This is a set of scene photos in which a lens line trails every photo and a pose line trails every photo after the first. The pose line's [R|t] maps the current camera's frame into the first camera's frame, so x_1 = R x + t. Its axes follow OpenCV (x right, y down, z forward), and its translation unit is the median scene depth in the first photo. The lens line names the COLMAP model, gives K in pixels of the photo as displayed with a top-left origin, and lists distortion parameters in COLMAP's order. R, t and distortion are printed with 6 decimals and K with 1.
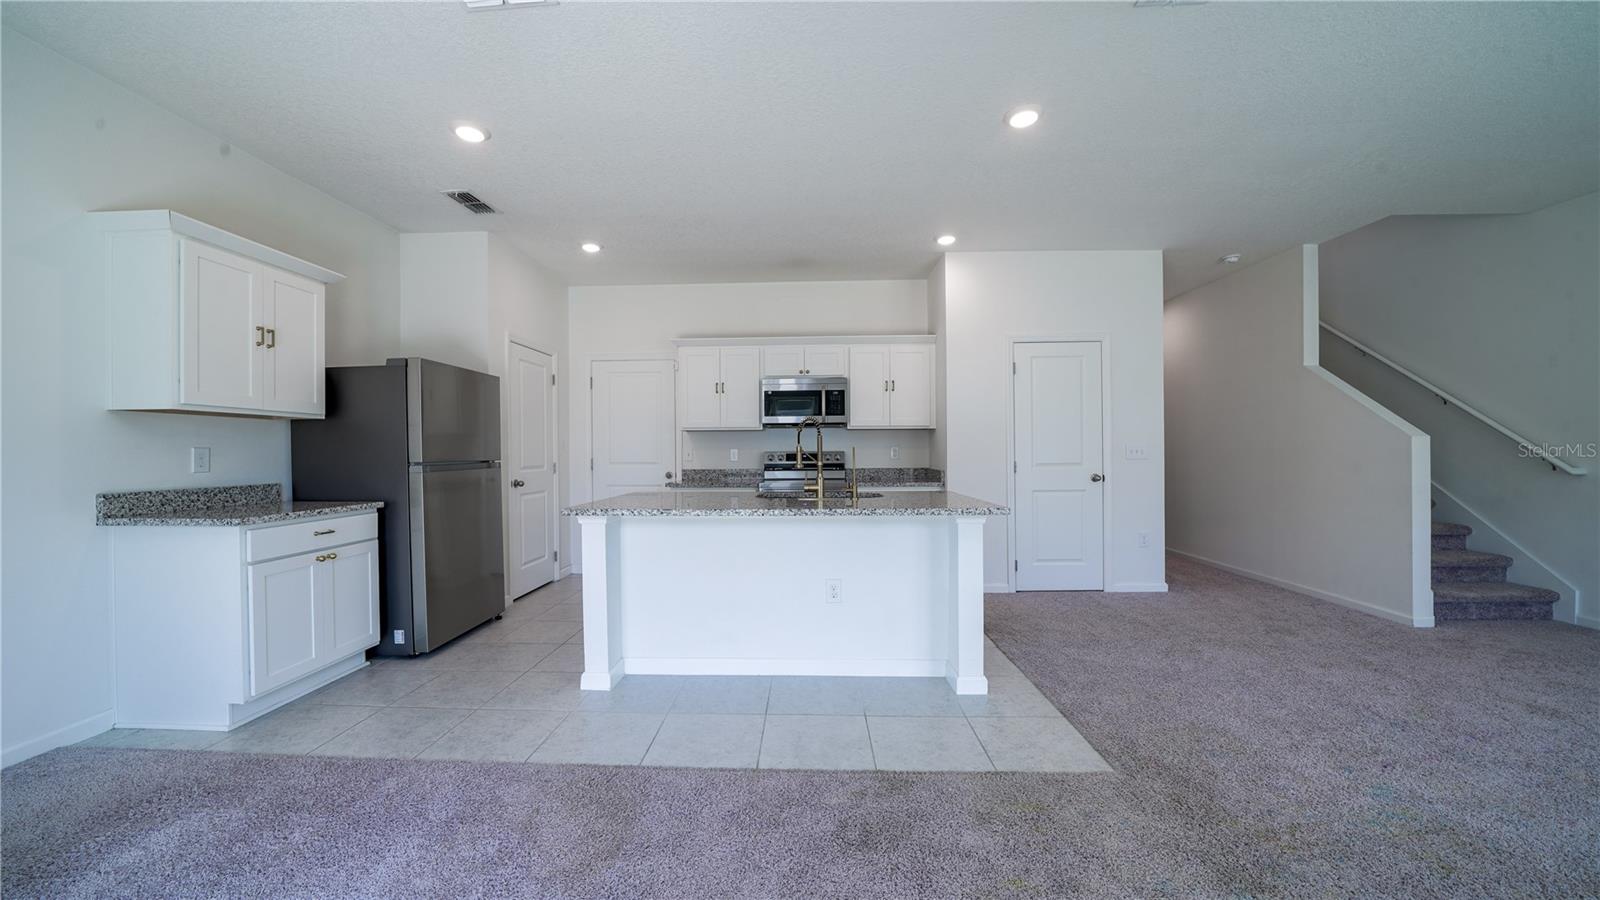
lens RADIAL K [[595.5, 0, 759.9], [0, 595.5, 450.5], [0, 0, 1]] dist [-0.022694, 0.000141]
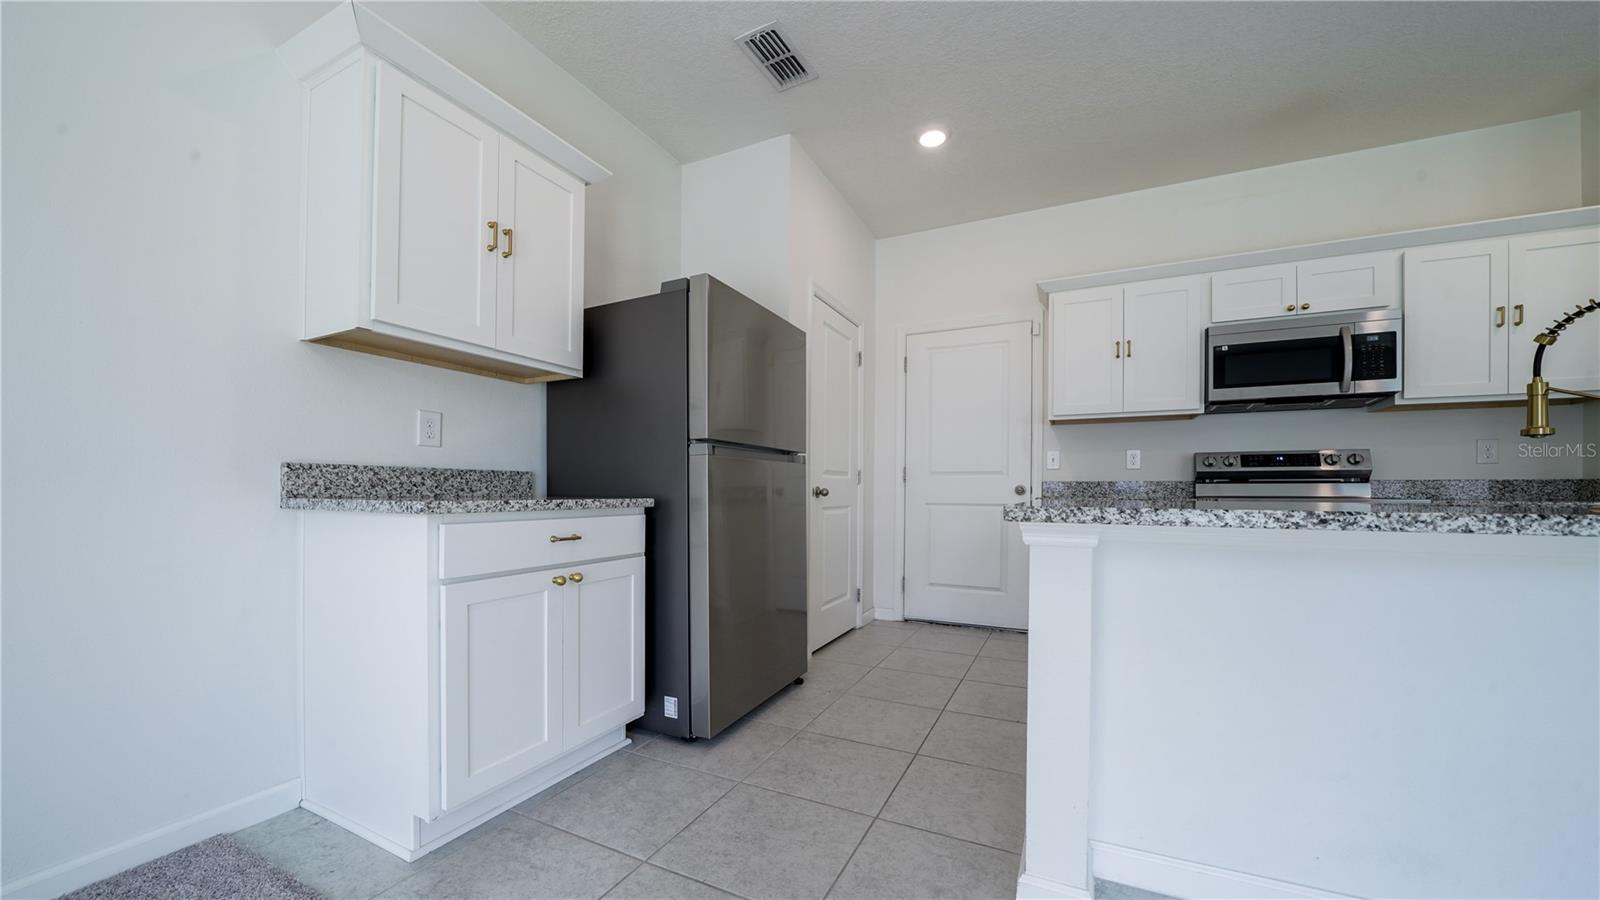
lens RADIAL K [[577.0, 0, 768.4], [0, 577.0, 488.0], [0, 0, 1]] dist [-0.020413, -0.000009]
pose [[0.922112, 0.013057, -0.386703, -0.270729], [-0.014670, 0.999892, -0.001221, 0.073077], [0.386645, 0.006799, 0.922204, 0.454597]]
